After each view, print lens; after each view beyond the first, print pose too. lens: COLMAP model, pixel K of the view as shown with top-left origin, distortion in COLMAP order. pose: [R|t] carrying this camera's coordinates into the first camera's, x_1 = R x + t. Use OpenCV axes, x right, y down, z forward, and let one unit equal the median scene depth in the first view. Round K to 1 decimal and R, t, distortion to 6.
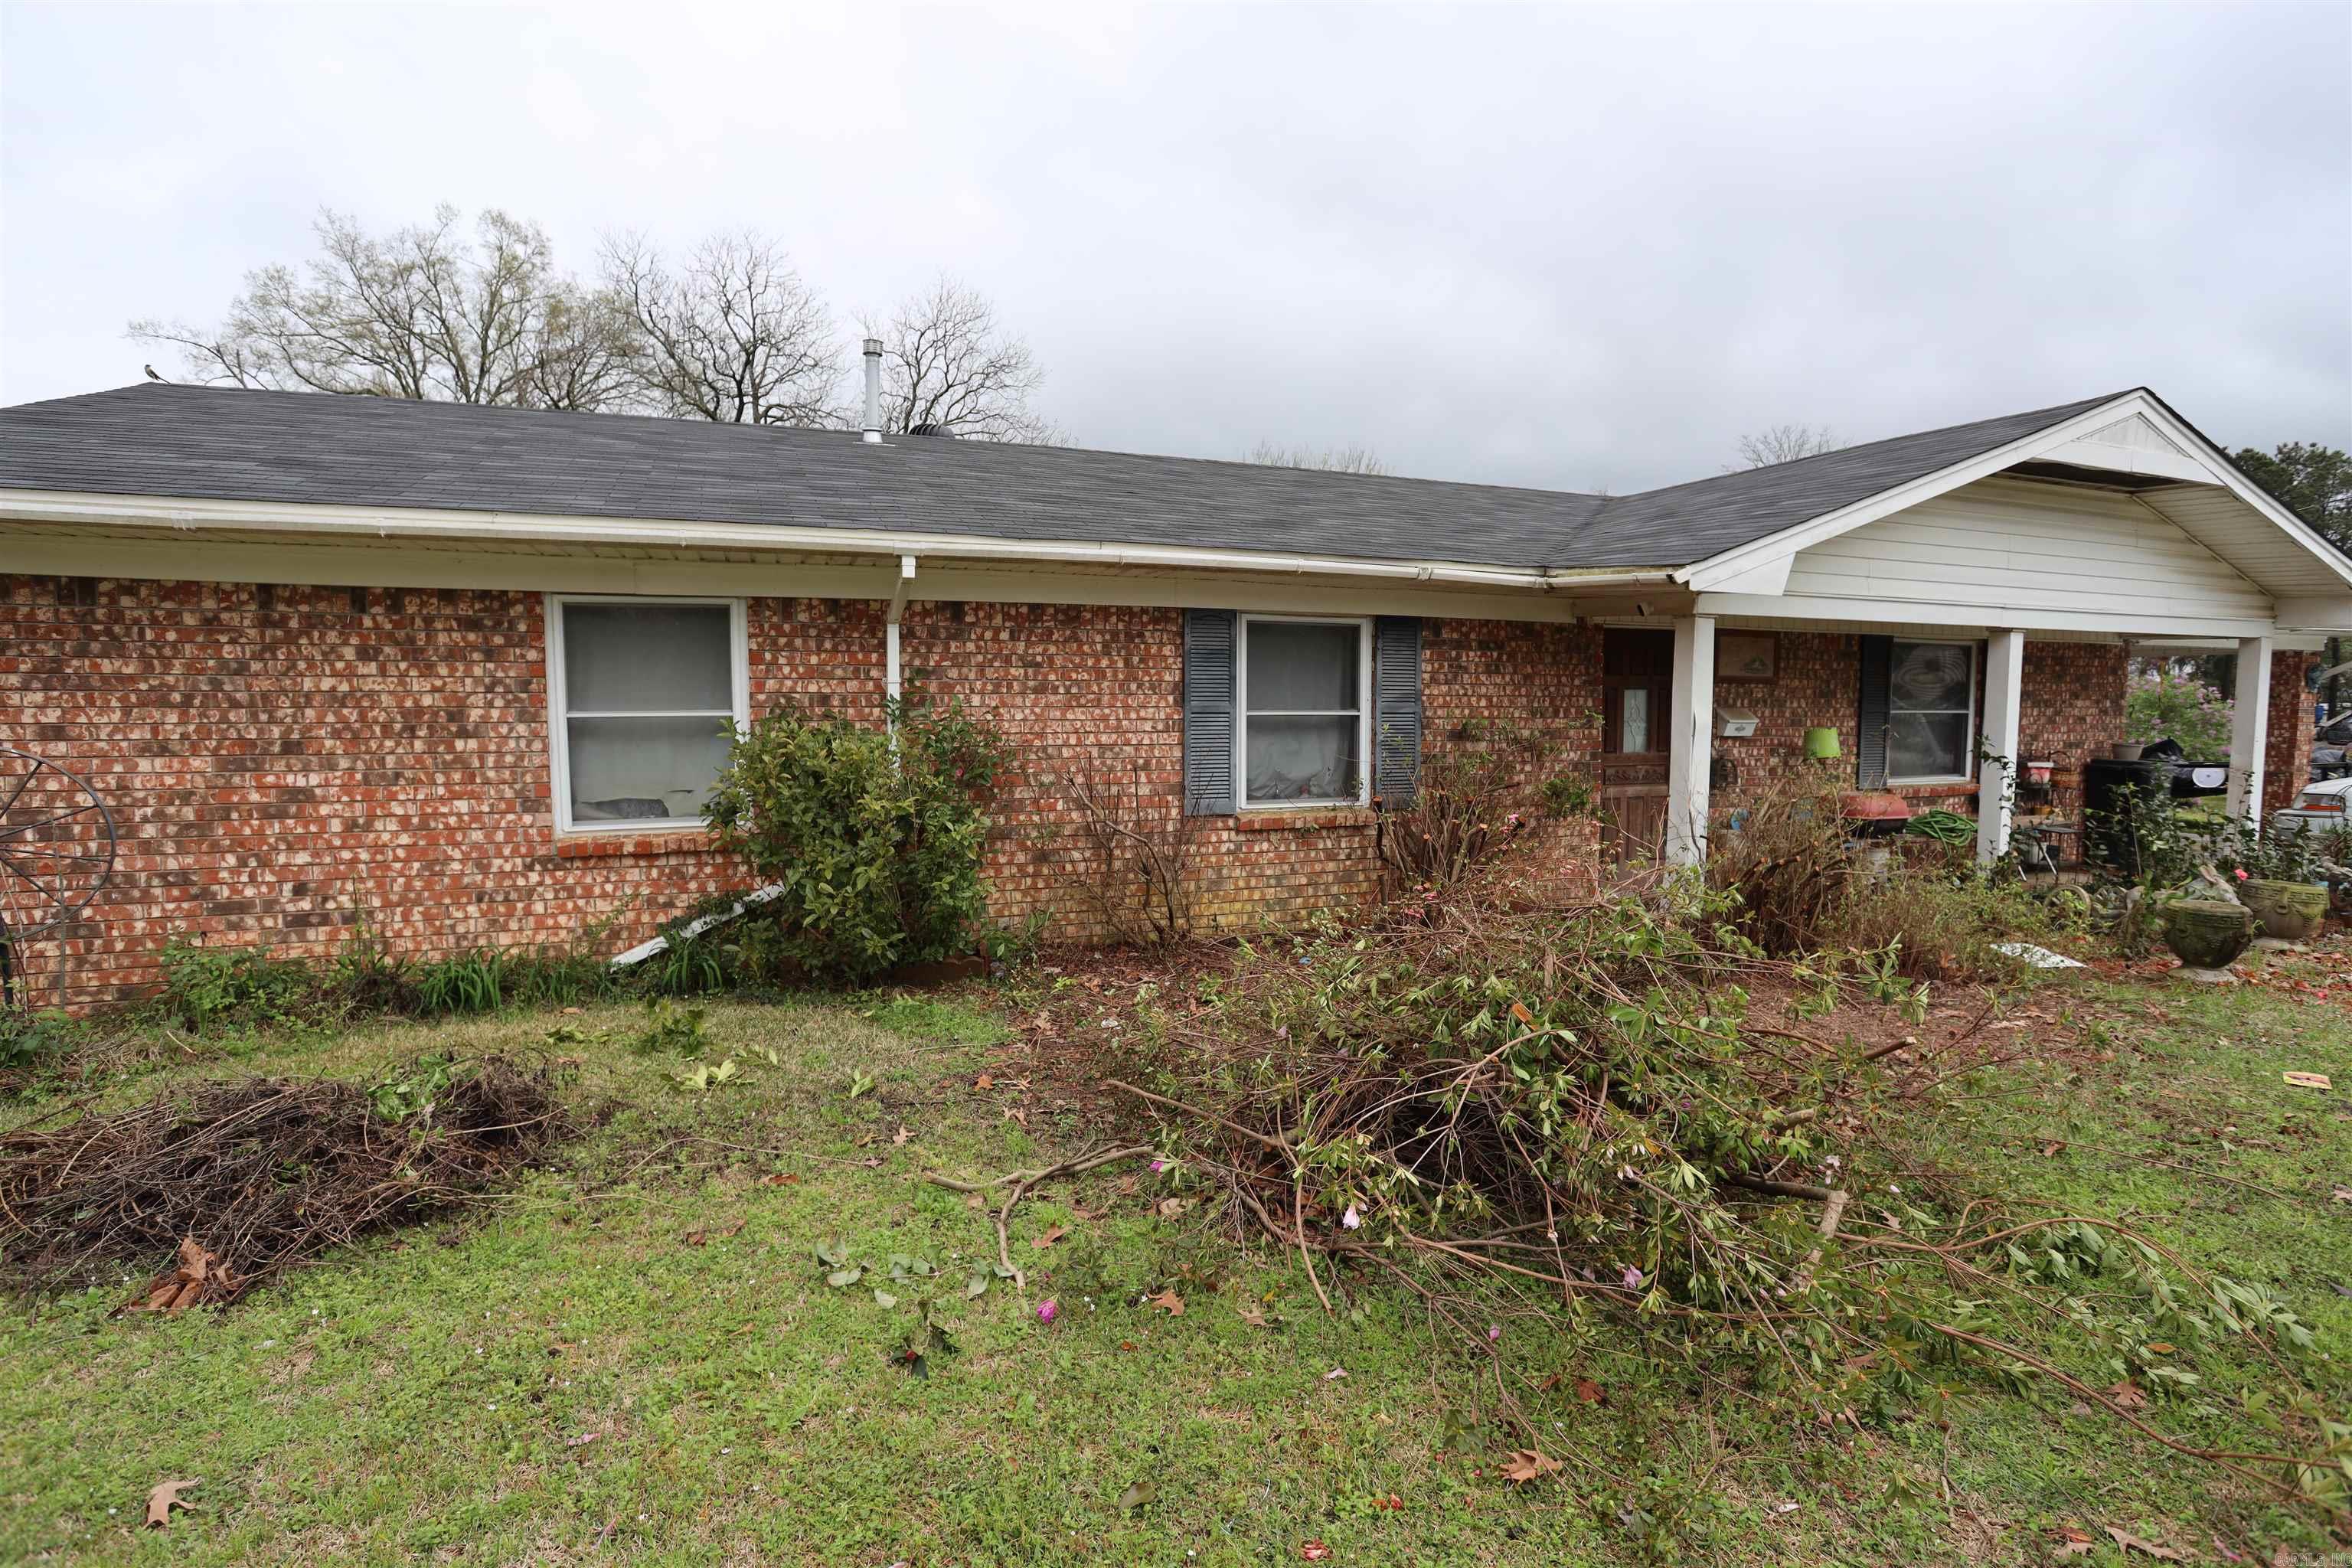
lens RADIAL K [[1099.7, 0, 1176.0], [0, 1099.7, 784.0], [0, 0, 1]] dist [-0.051654, 0.000036]
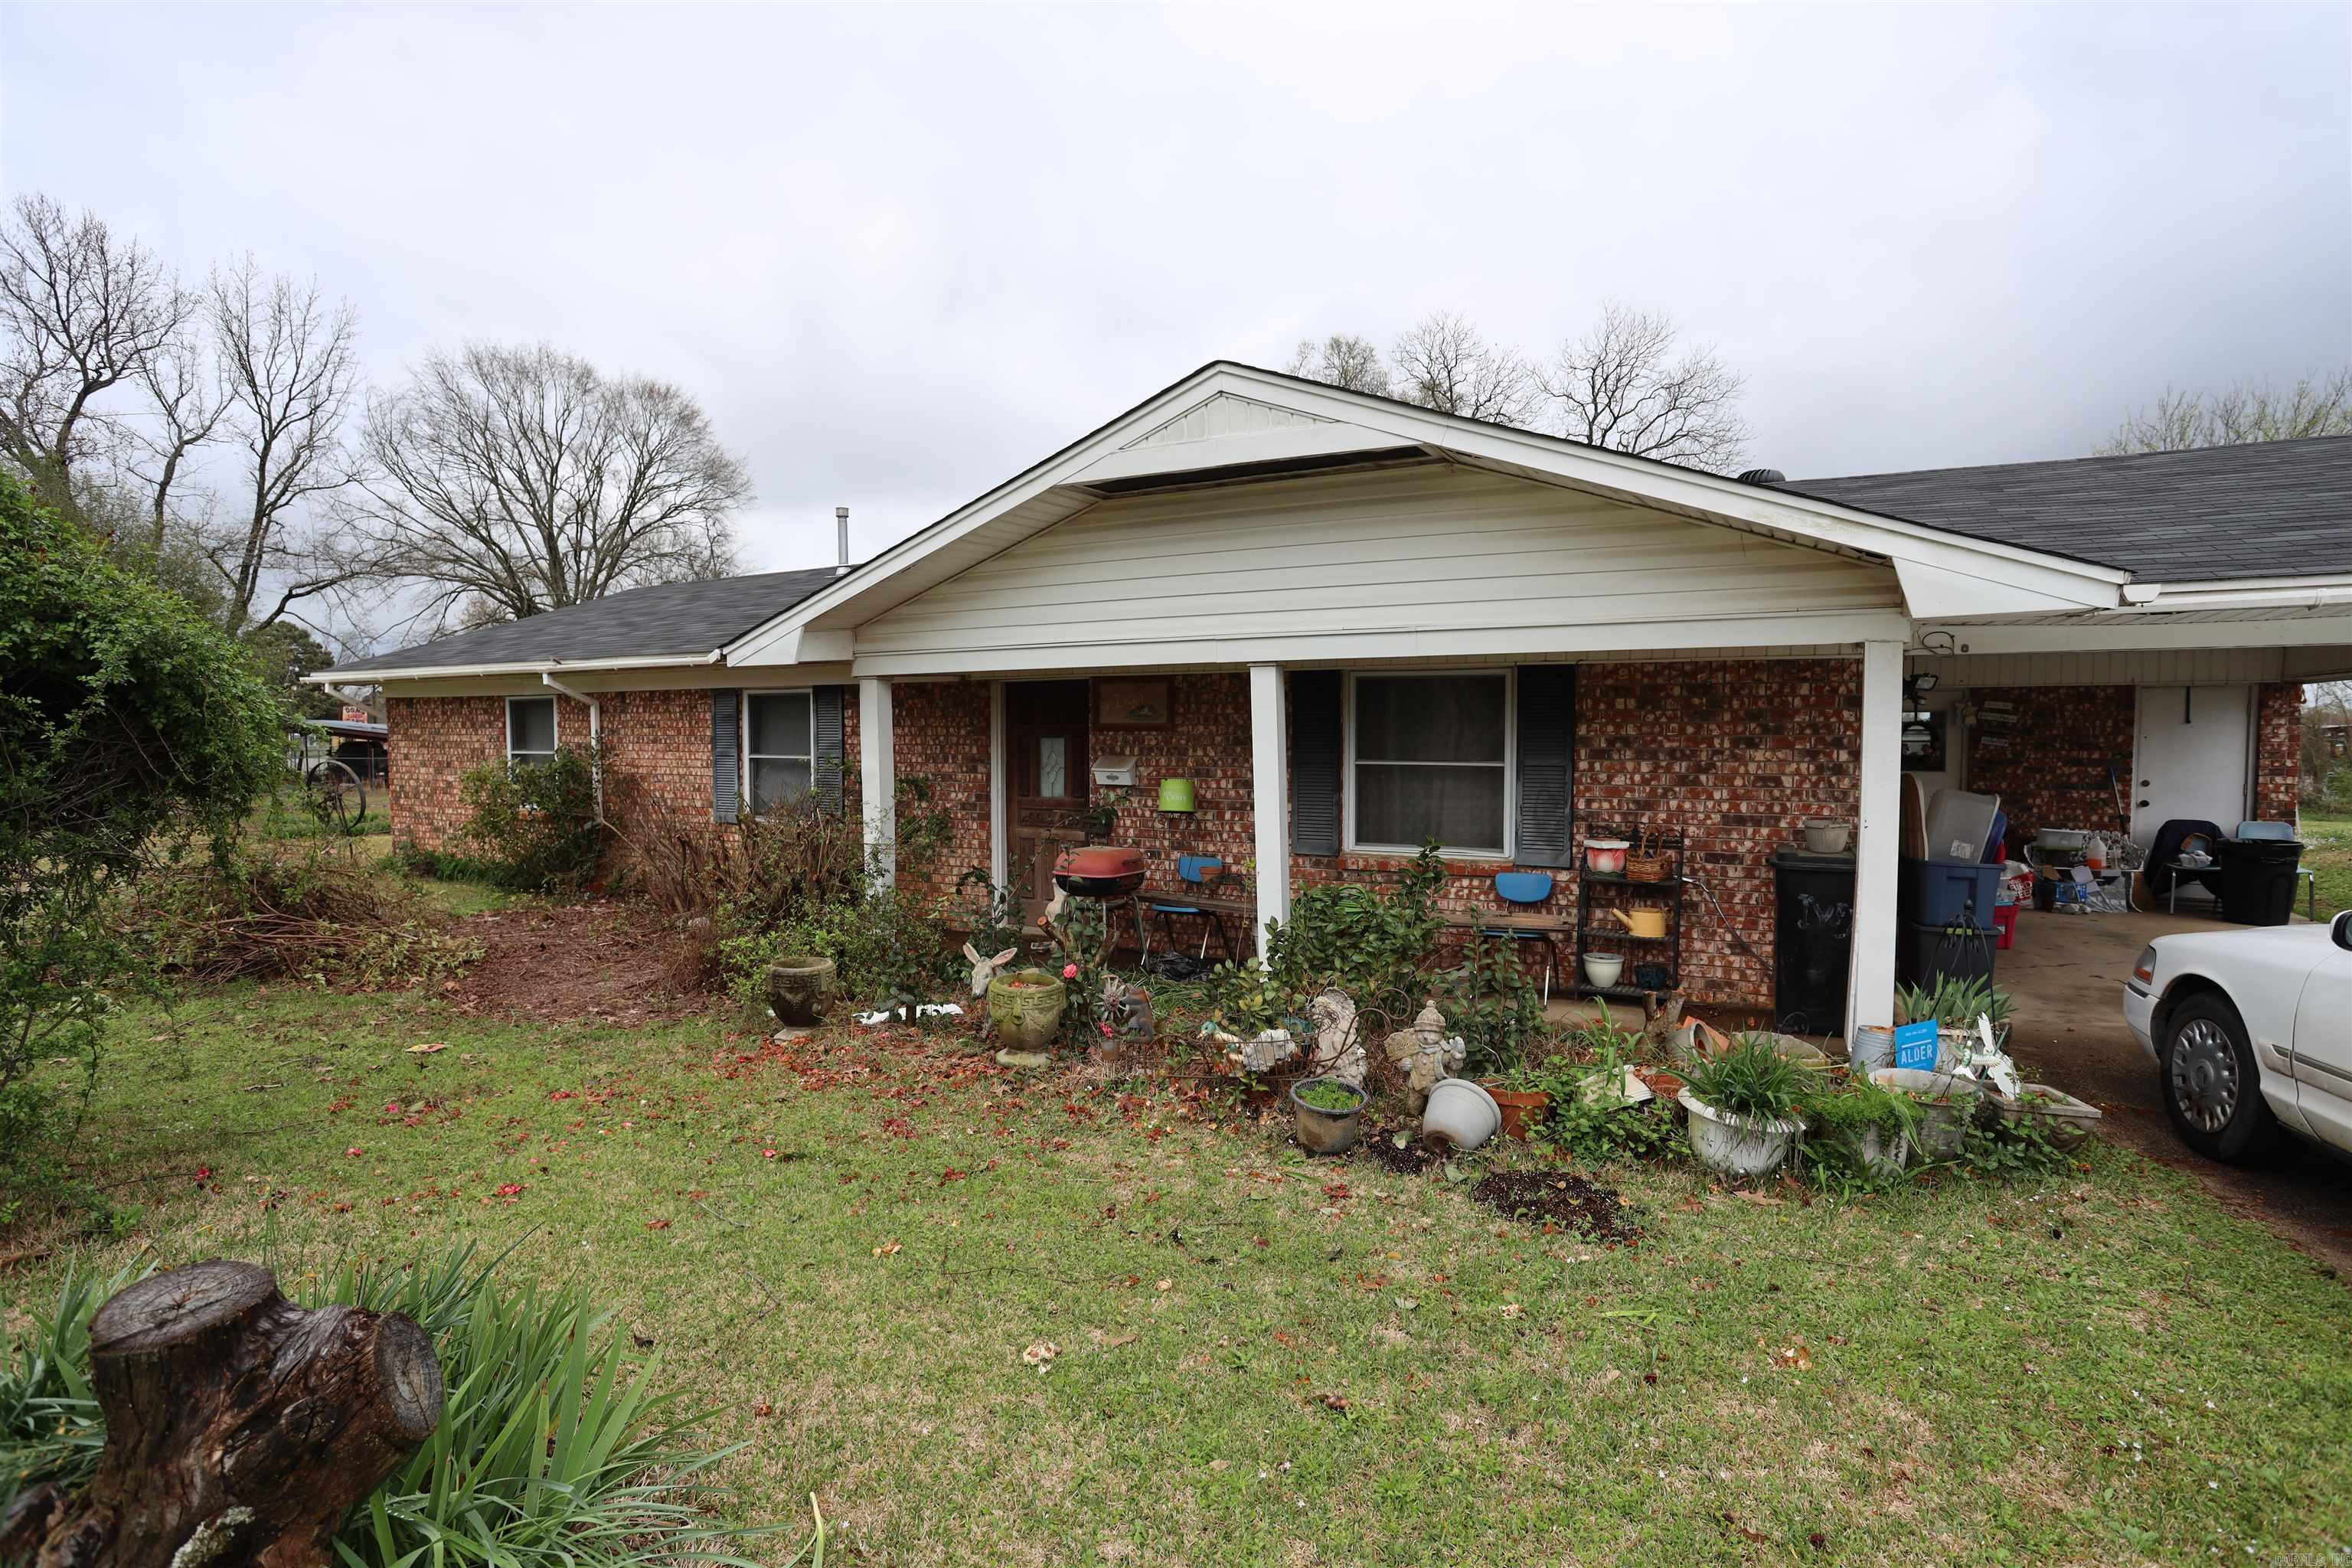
lens RADIAL K [[1160.4, 0, 1176.0], [0, 1160.4, 784.0], [0, 0, 1]] dist [-0.030863, 0.000115]
pose [[0.650614, 0.025988, -0.758964, 1.671592], [-0.064764, 0.997672, -0.021356, -0.032159], [0.756642, 0.063048, 0.650783, 0.434407]]
